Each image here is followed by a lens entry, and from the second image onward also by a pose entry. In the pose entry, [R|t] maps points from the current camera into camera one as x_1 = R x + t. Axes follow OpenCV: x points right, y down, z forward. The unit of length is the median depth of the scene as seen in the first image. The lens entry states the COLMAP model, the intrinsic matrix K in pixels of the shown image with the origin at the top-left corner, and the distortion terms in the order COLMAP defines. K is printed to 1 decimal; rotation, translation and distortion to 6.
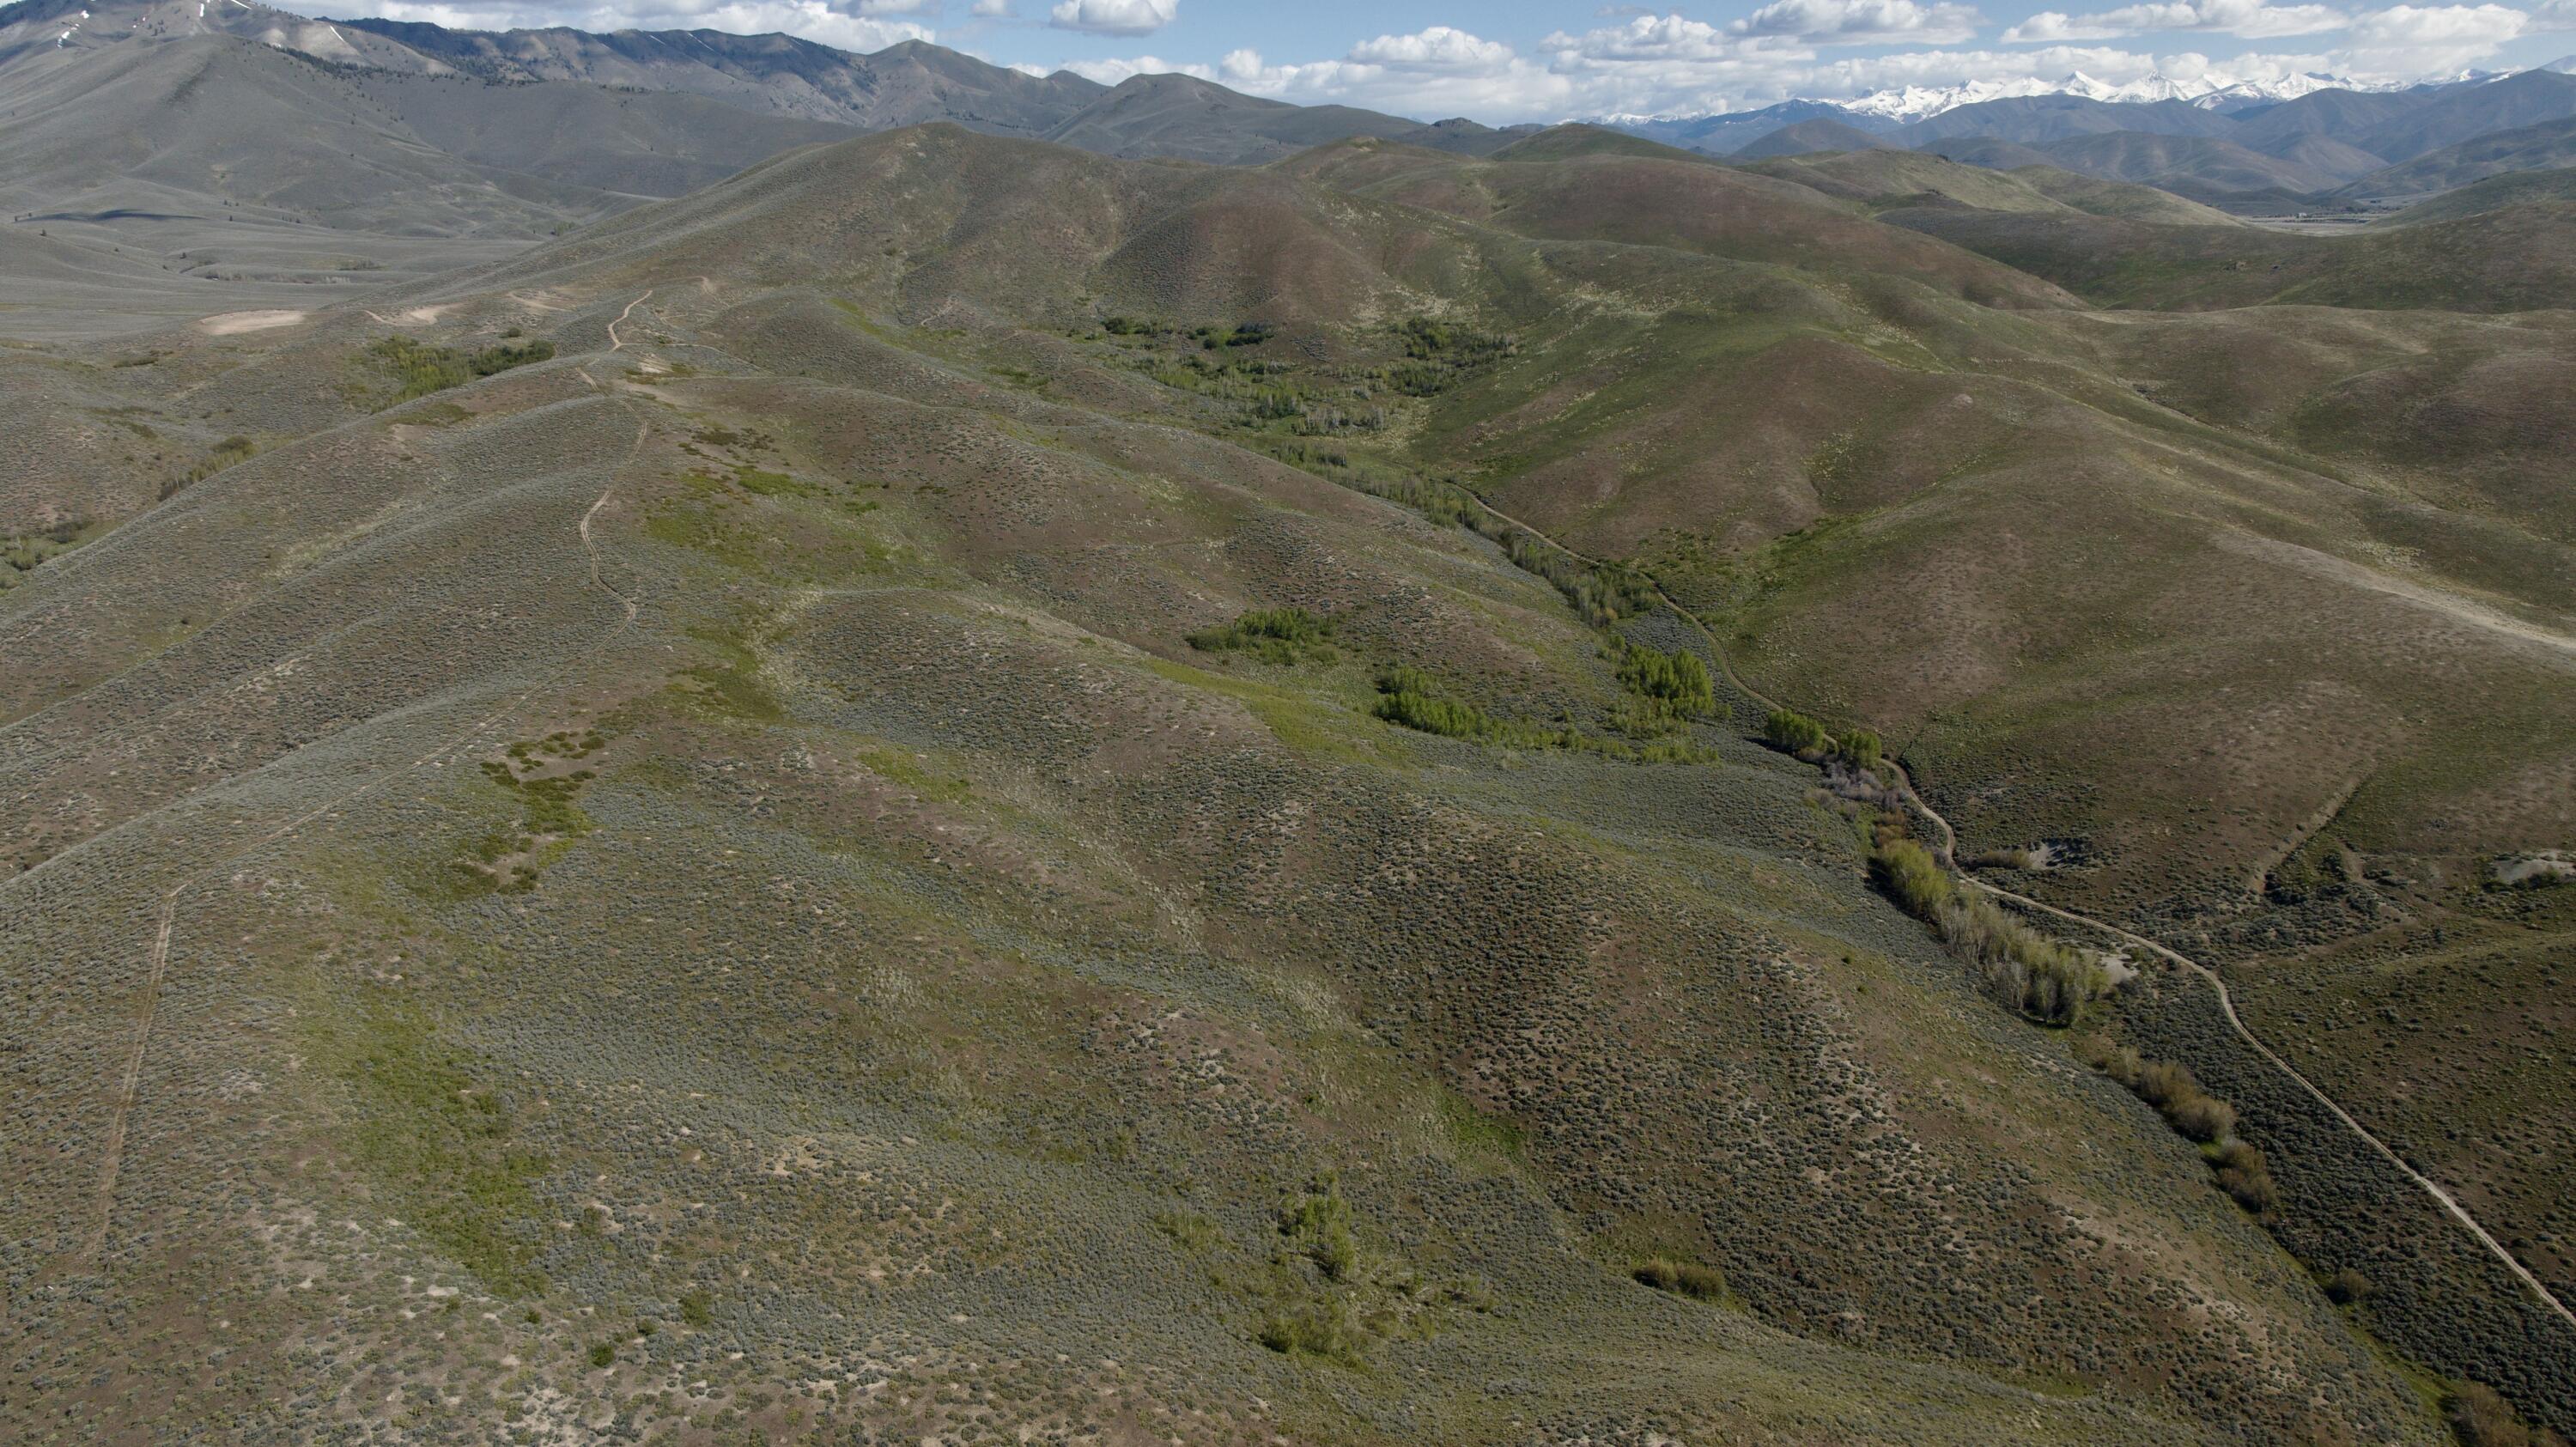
lens RADIAL K [[1812.9, 0, 1288.0], [0, 1812.9, 723.5], [0, 0, 1]] dist [-0.015721, 0.000777]
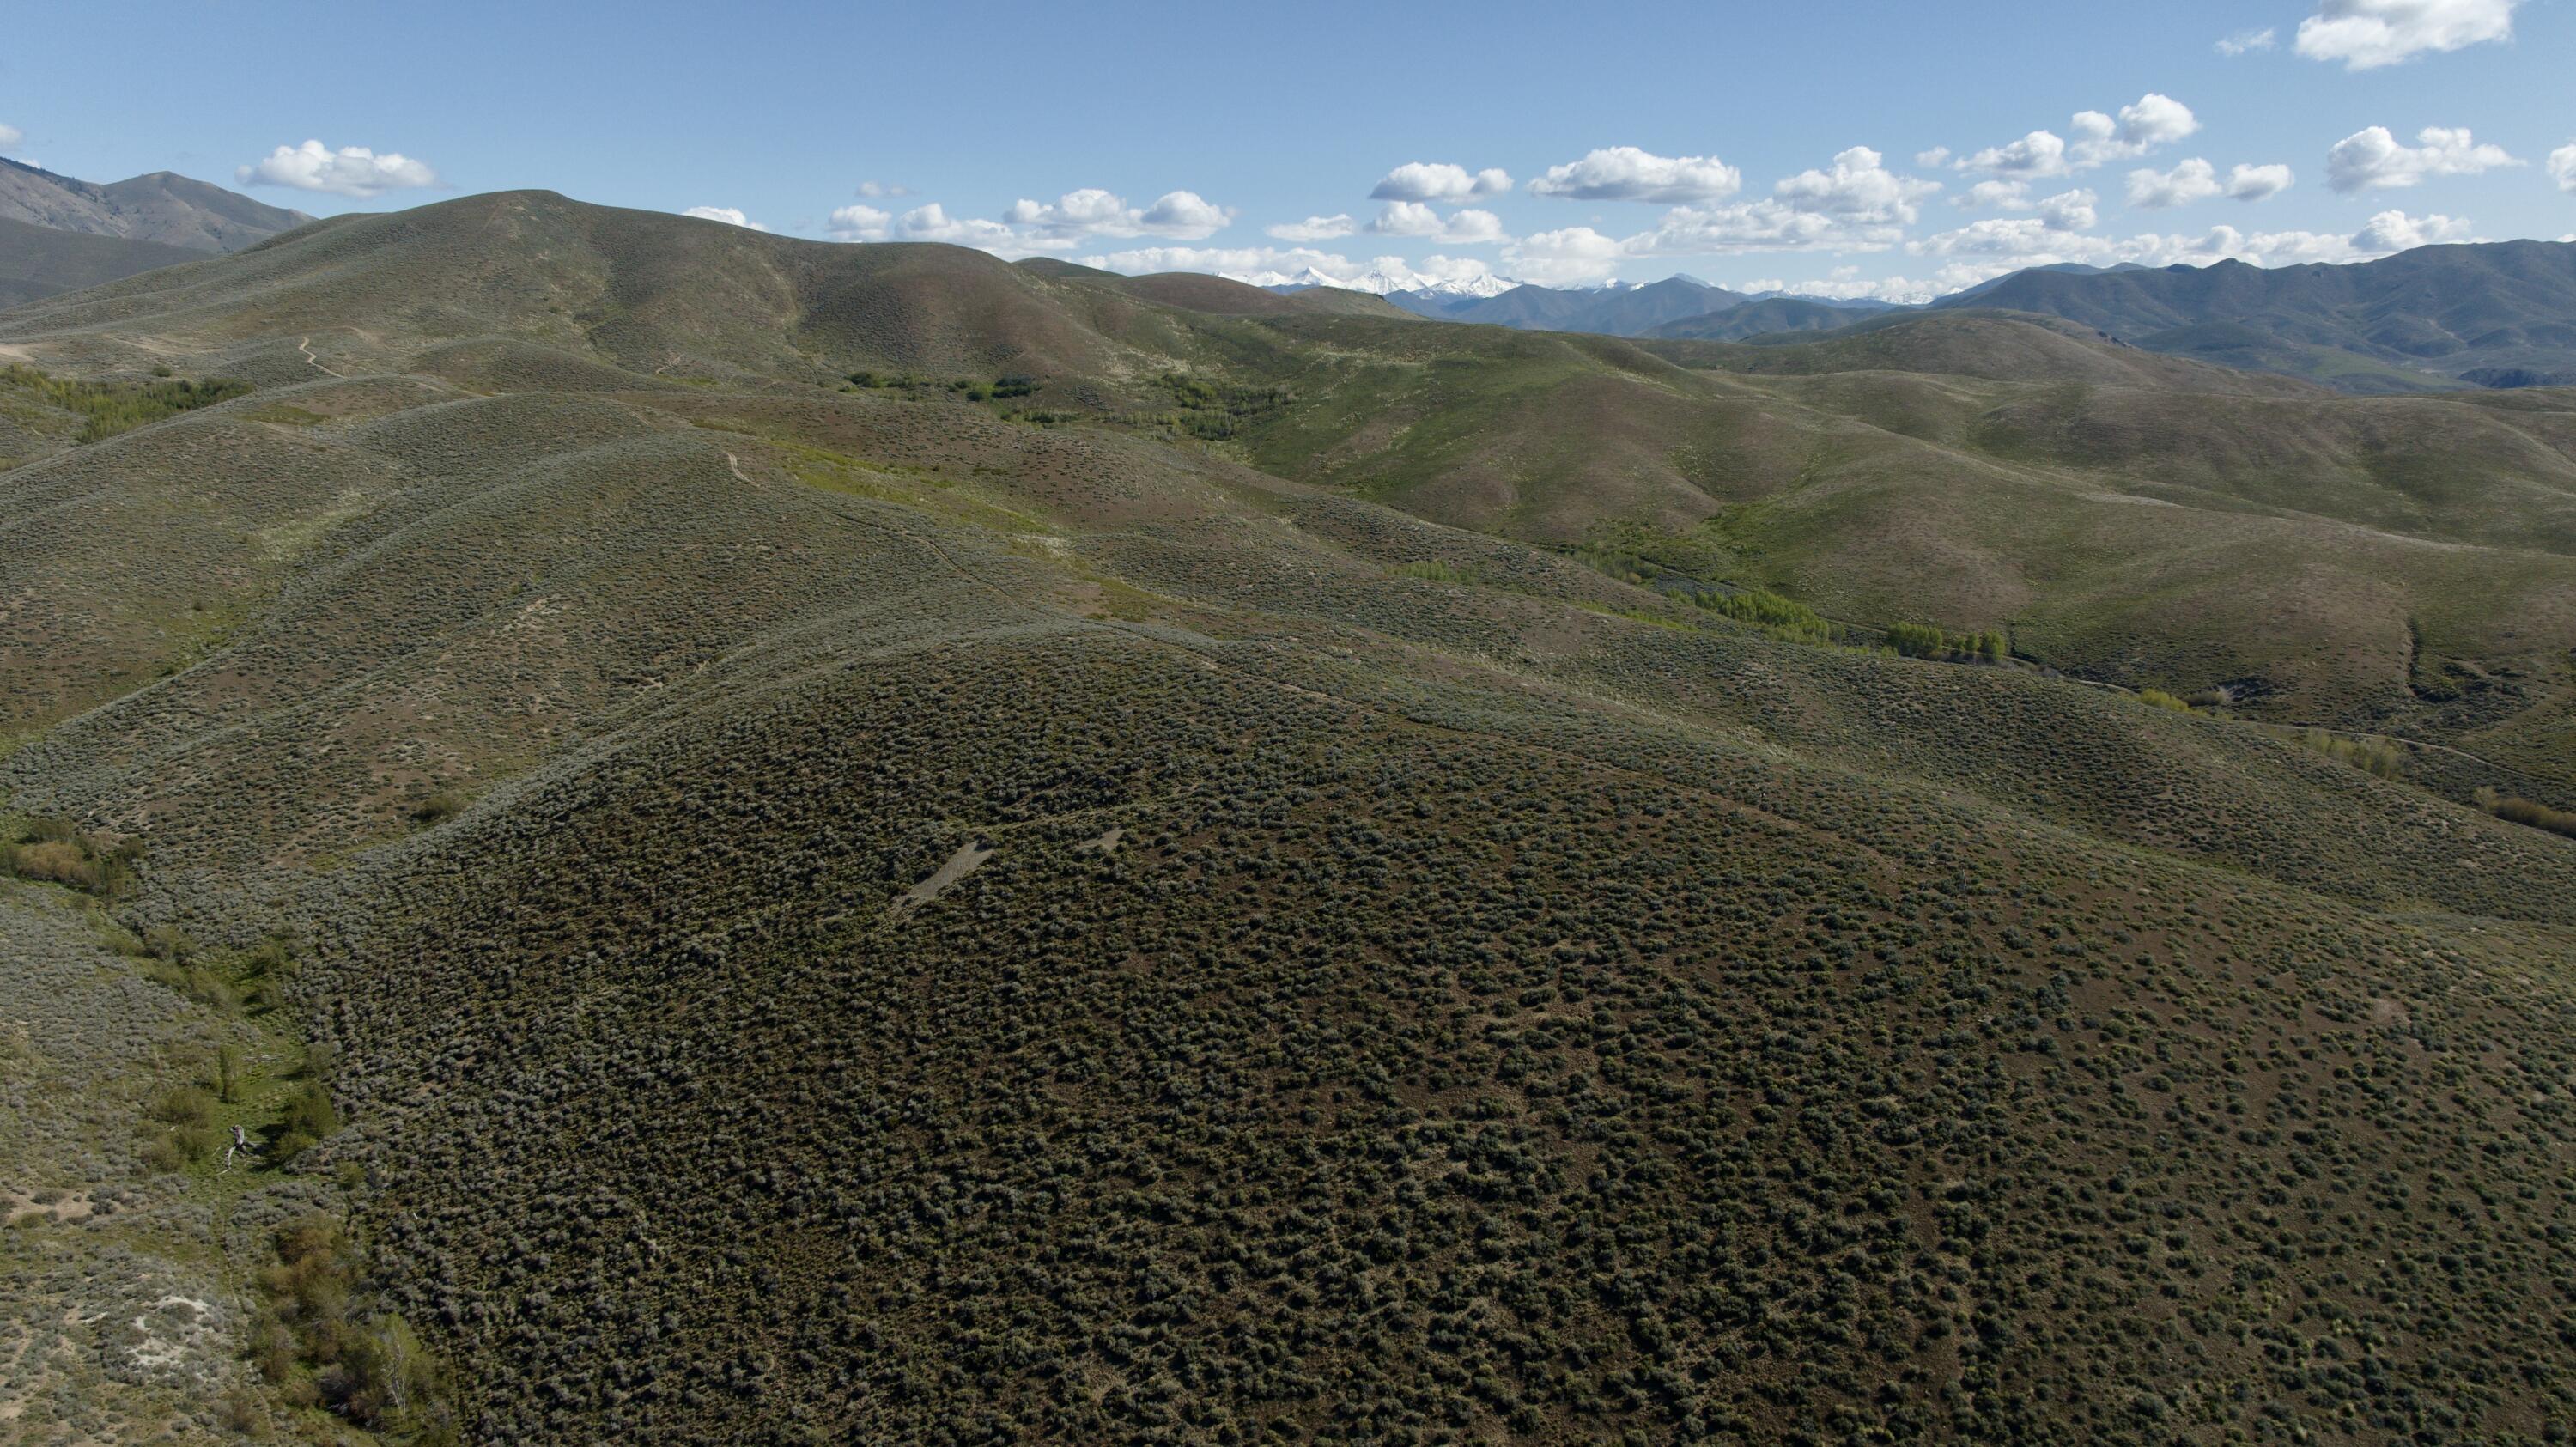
lens RADIAL K [[1812.9, 0, 1288.0], [0, 1812.9, 723.5], [0, 0, 1]] dist [-0.015721, 0.000777]
pose [[0.924936, -0.058839, 0.375542, -0.264098], [0.094255, 0.992595, -0.076626, 0.055086], [-0.368253, 0.106271, 0.923632, 0.060580]]
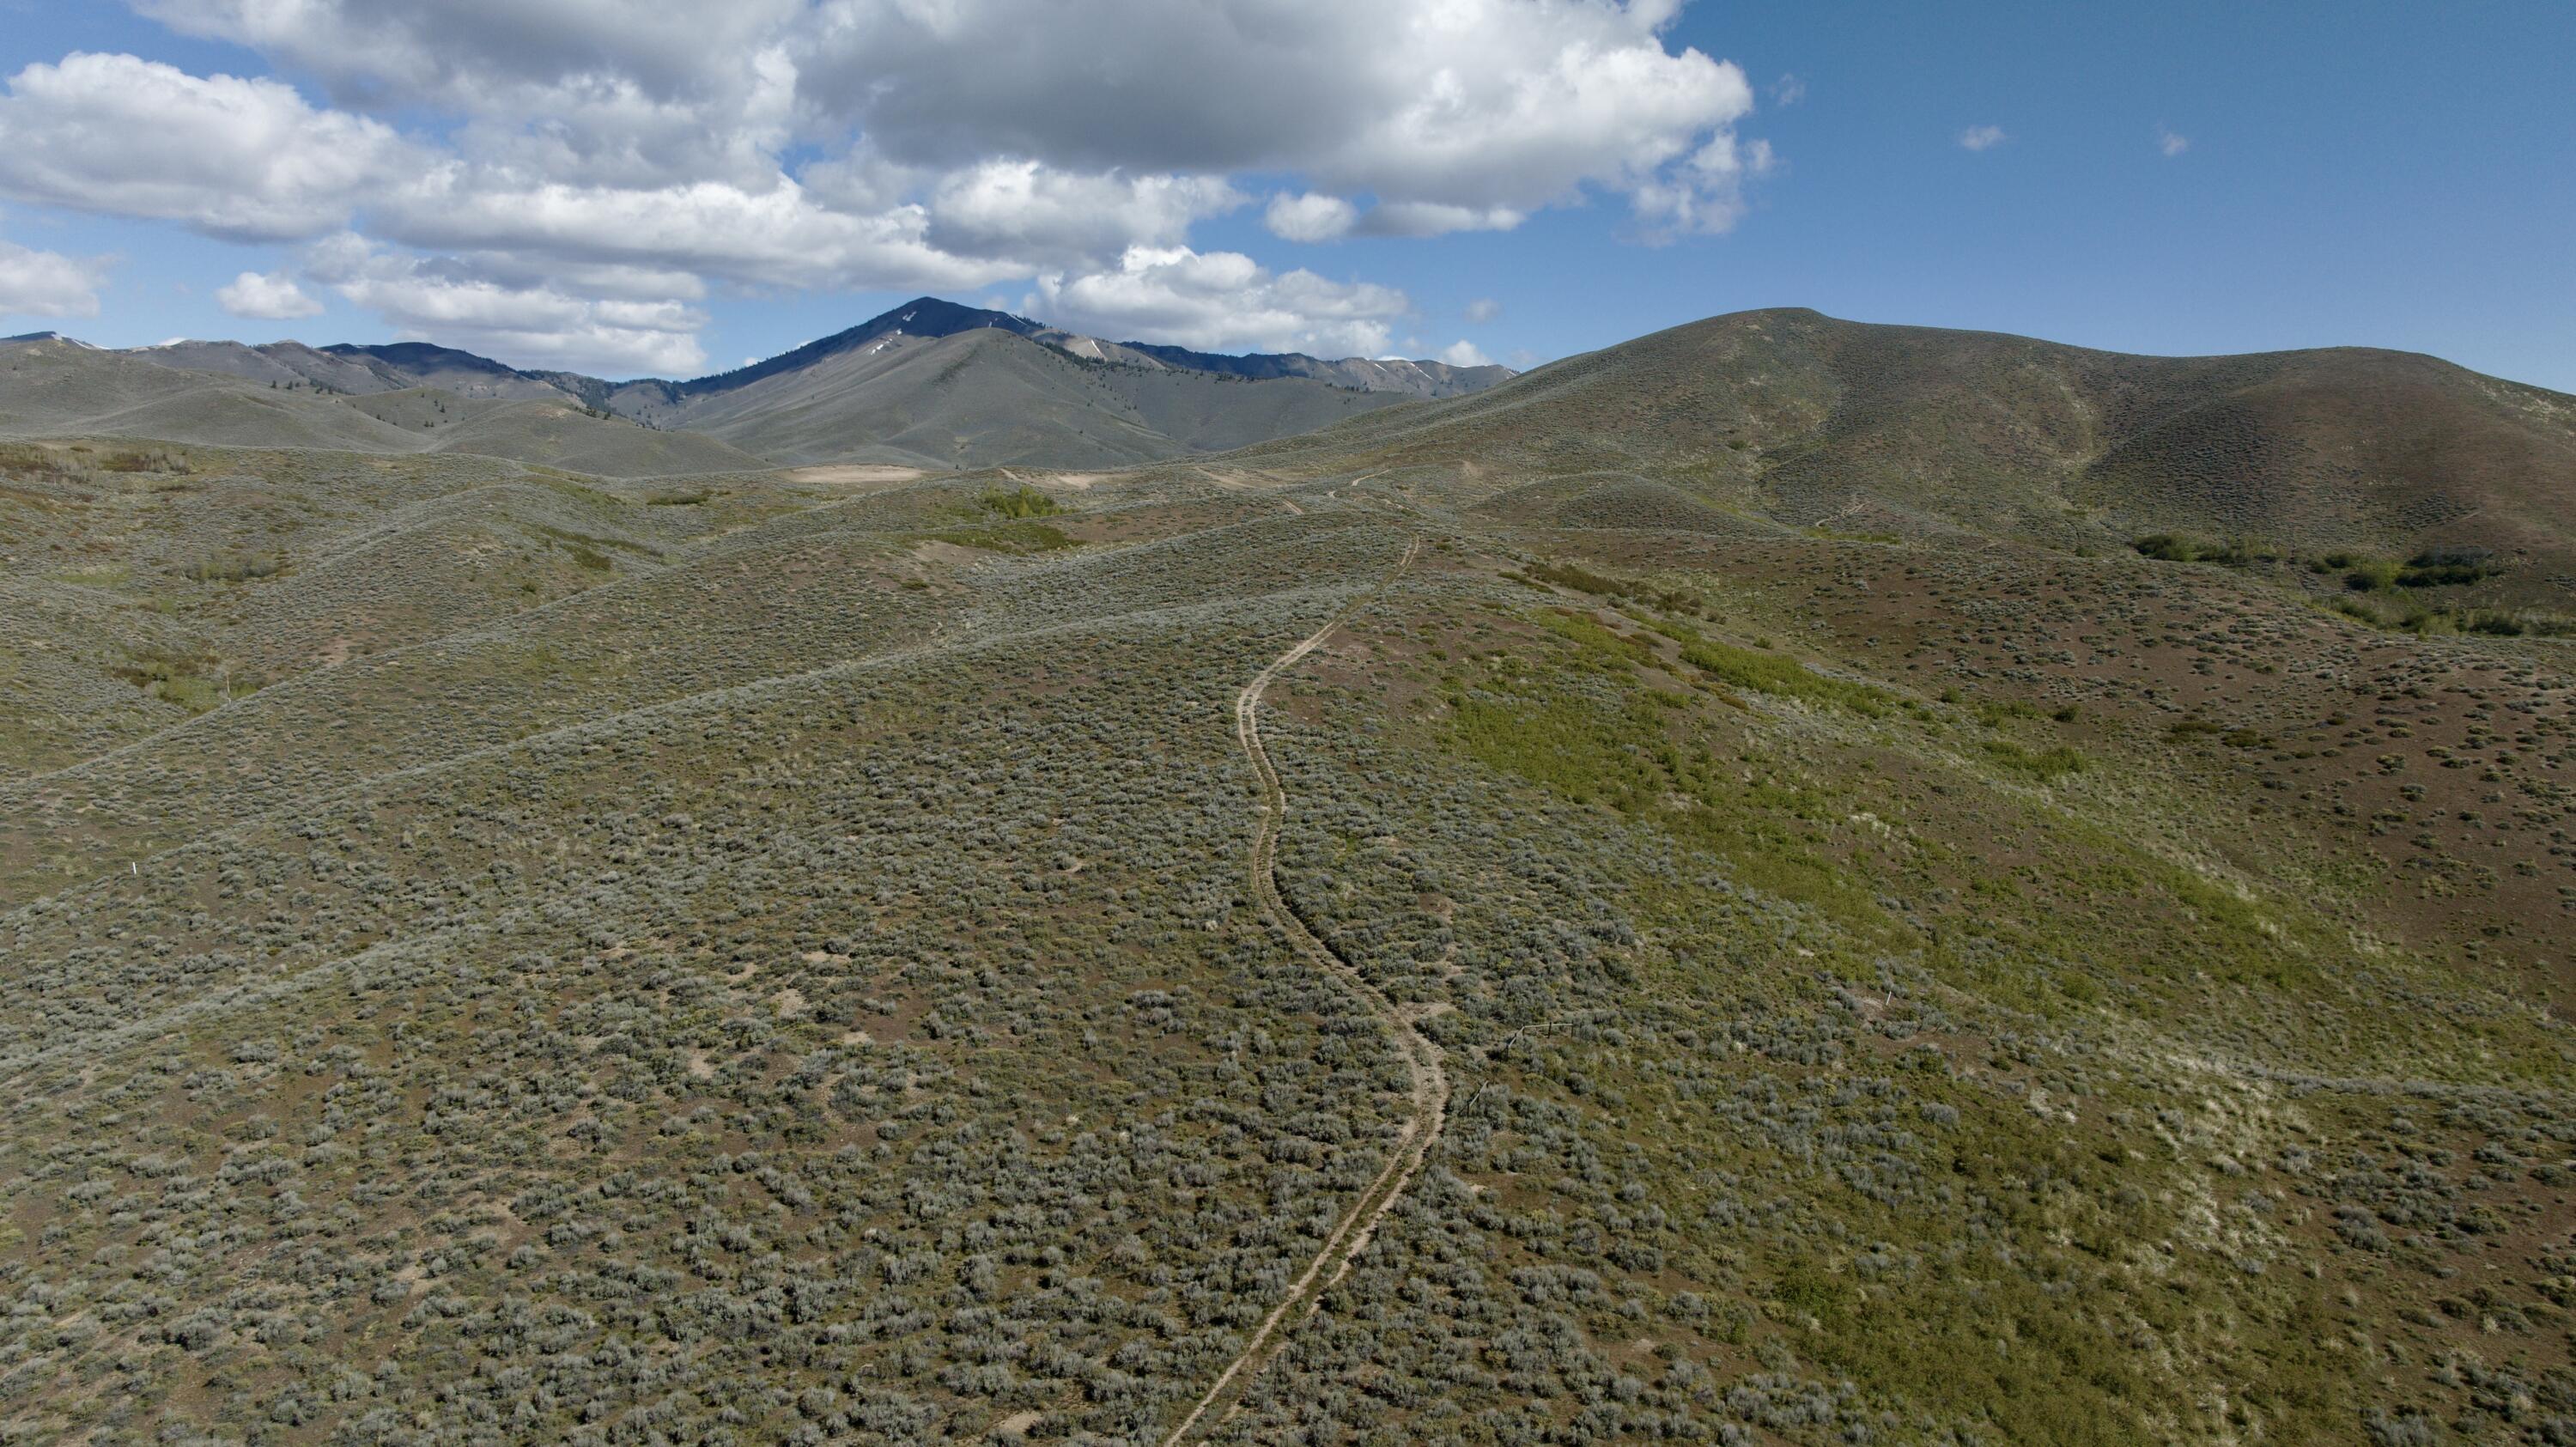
lens RADIAL K [[1812.9, 0, 1288.0], [0, 1812.9, 723.5], [0, 0, 1]] dist [-0.015721, 0.000777]
pose [[0.935202, 0.078749, -0.345248, -0.155429], [-0.142764, 0.976061, -0.164084, -0.032557], [0.324062, 0.202741, 0.924056, 0.403886]]
